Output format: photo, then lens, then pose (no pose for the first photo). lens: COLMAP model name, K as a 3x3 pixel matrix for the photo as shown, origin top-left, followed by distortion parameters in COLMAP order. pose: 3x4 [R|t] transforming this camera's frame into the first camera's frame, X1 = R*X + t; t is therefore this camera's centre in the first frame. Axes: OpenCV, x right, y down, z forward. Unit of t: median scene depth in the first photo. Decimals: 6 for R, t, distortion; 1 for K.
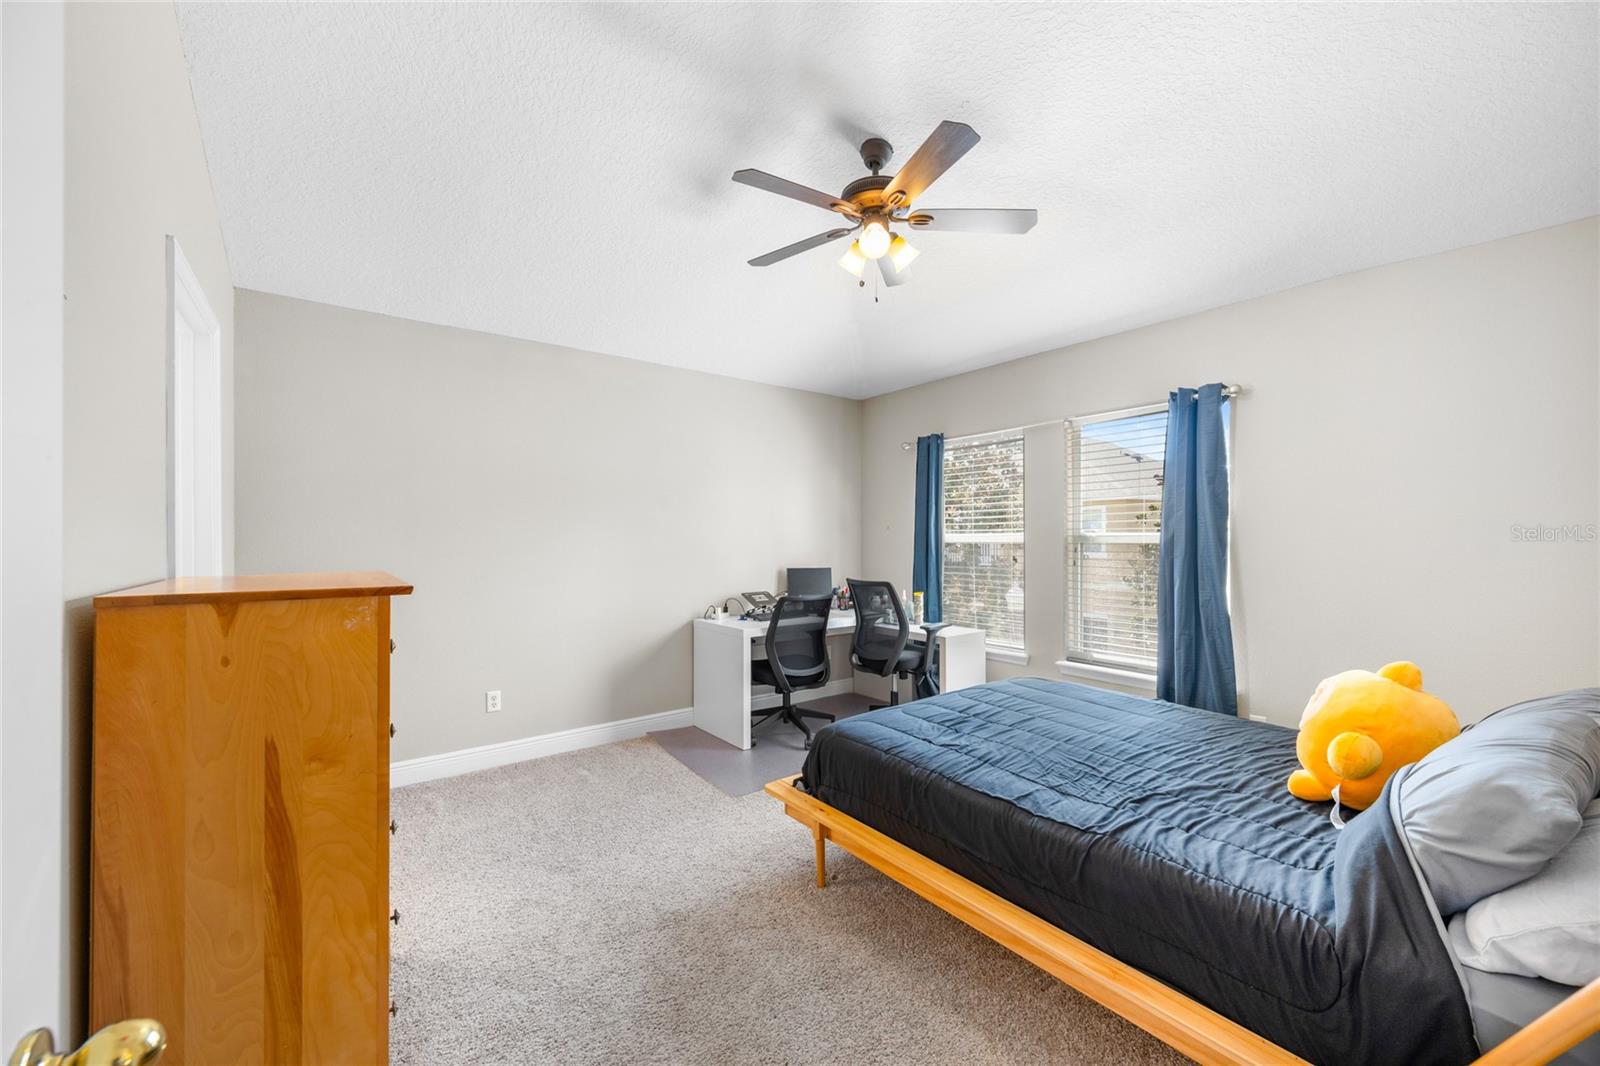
lens RADIAL K [[649.5, 0, 796.2], [0, 649.5, 542.5], [0, 0, 1]] dist [0.011818, -0.000039]
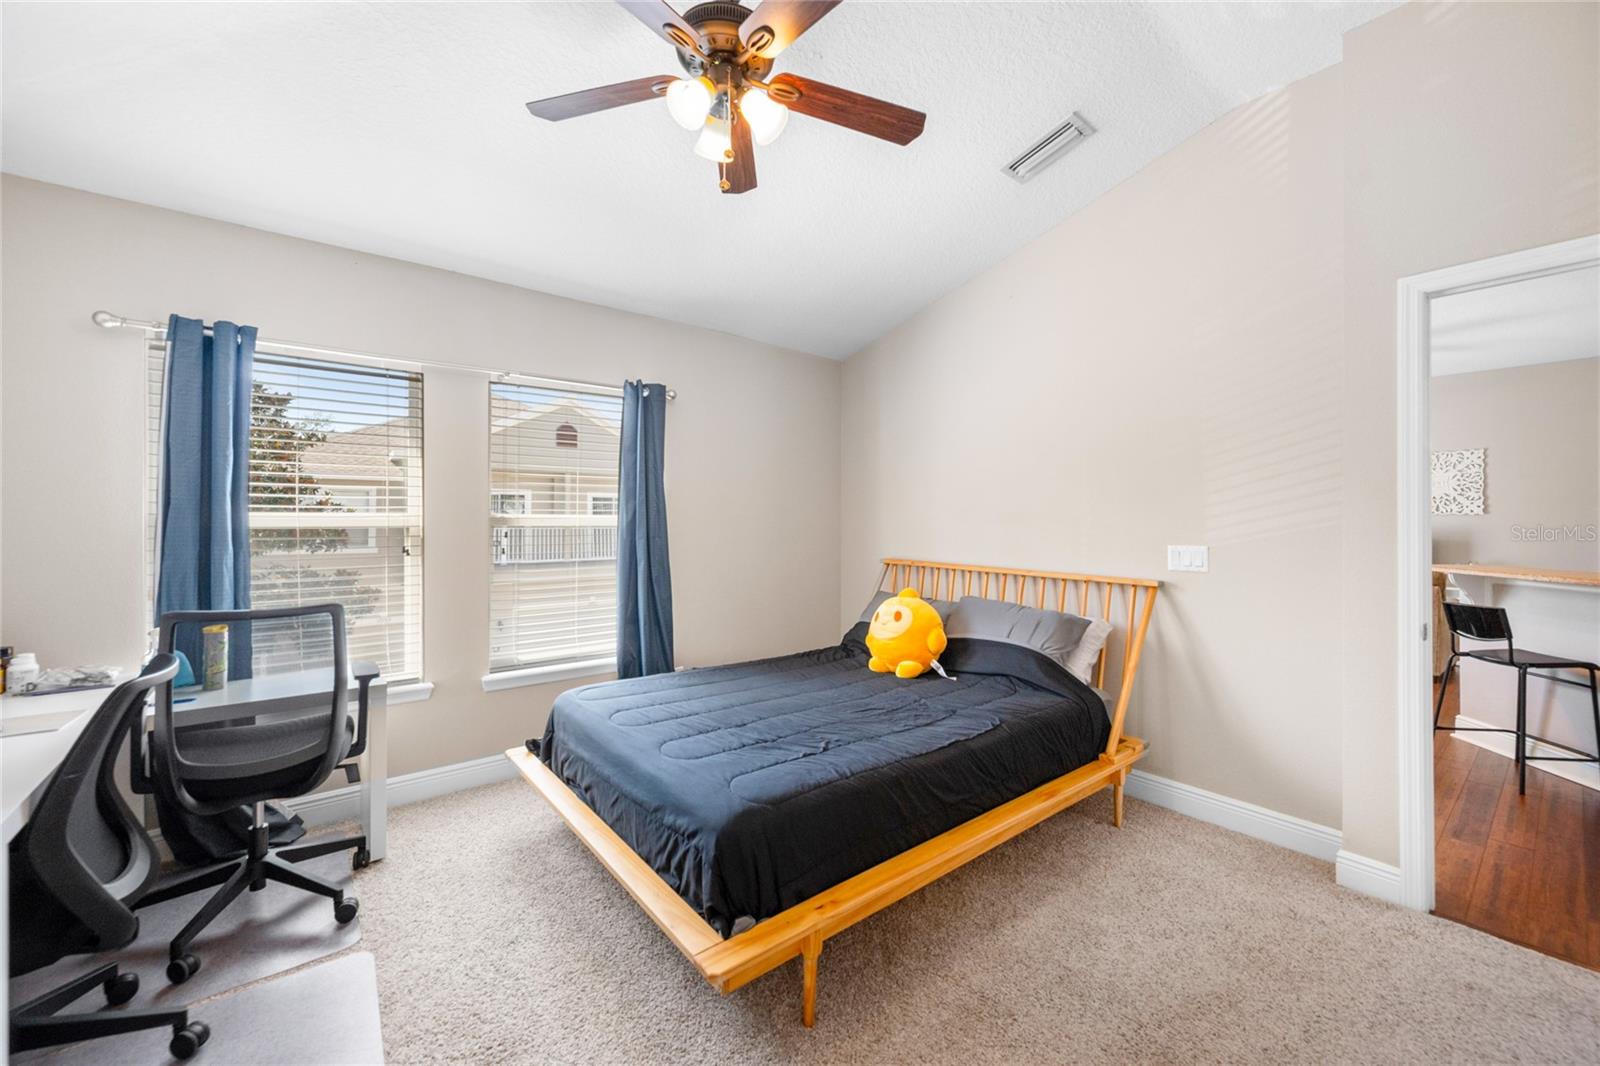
lens RADIAL K [[649.5, 0, 836.3], [0, 649.5, 513.7], [0, 0, 1]] dist [0.011818, -0.000039]
pose [[-0.082462, 0.009218, 0.996552, -0.484016], [0.001206, 0.999957, -0.009150, -0.007671], [-0.996593, 0.000447, -0.082470, 0.743537]]
